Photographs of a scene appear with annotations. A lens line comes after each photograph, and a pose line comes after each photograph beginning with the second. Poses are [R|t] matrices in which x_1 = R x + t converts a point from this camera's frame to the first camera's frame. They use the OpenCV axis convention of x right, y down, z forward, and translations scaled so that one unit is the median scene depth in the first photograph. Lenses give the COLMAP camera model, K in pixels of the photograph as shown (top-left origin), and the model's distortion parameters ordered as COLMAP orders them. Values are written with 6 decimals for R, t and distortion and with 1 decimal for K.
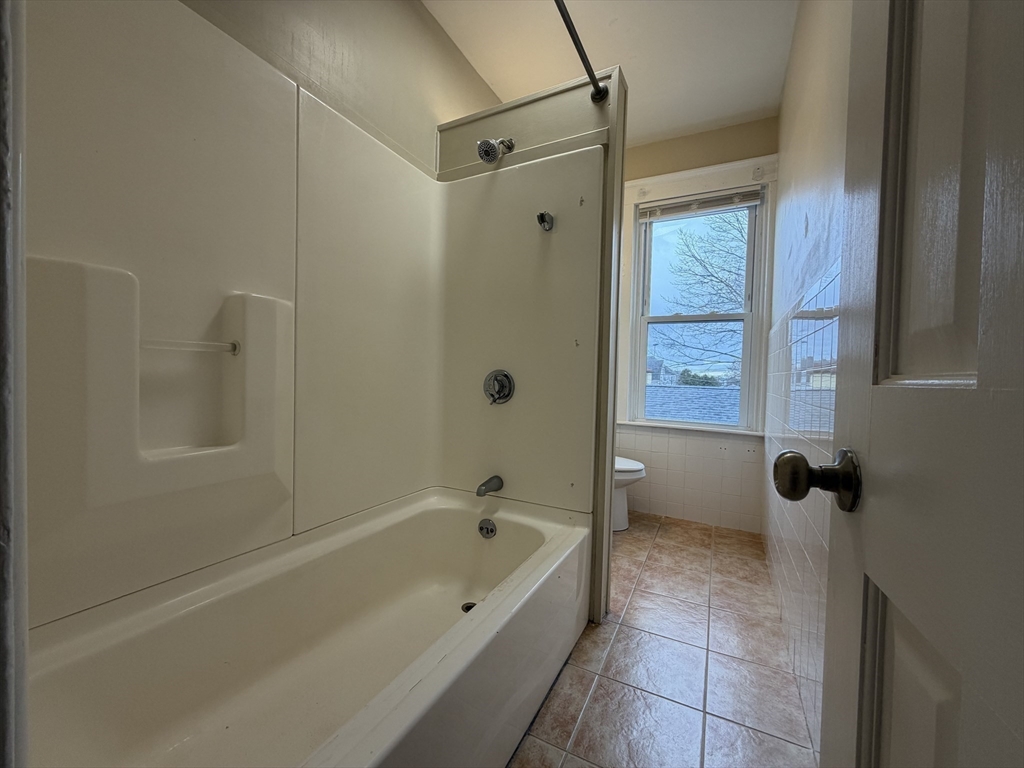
lens RADIAL K [[406.4, 0, 513.5], [0, 406.4, 381.0], [0, 0, 1]] dist [0.000635, 0.000012]
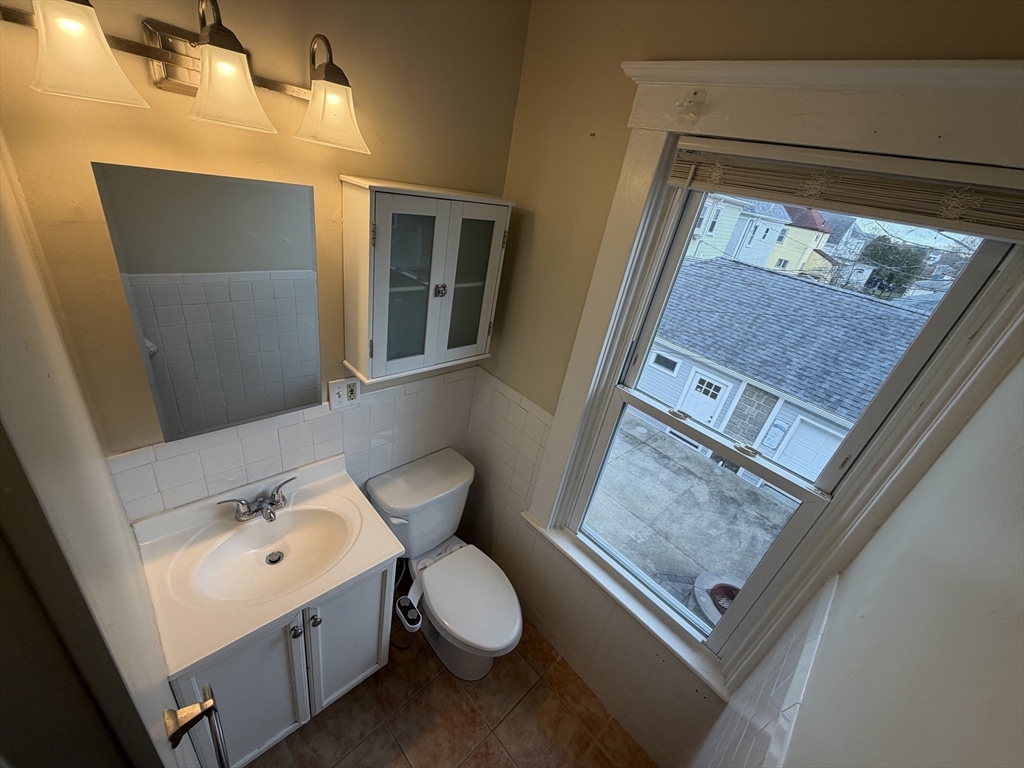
lens RADIAL K [[406.4, 0, 509.4], [0, 406.4, 383.5], [0, 0, 1]] dist [0.000635, 0.000012]
pose [[0.937521, 0.269325, -0.220270, 0.312496], [-0.150803, 0.885078, 0.440335, -0.380550], [0.313549, -0.379605, 0.870395, 0.536462]]
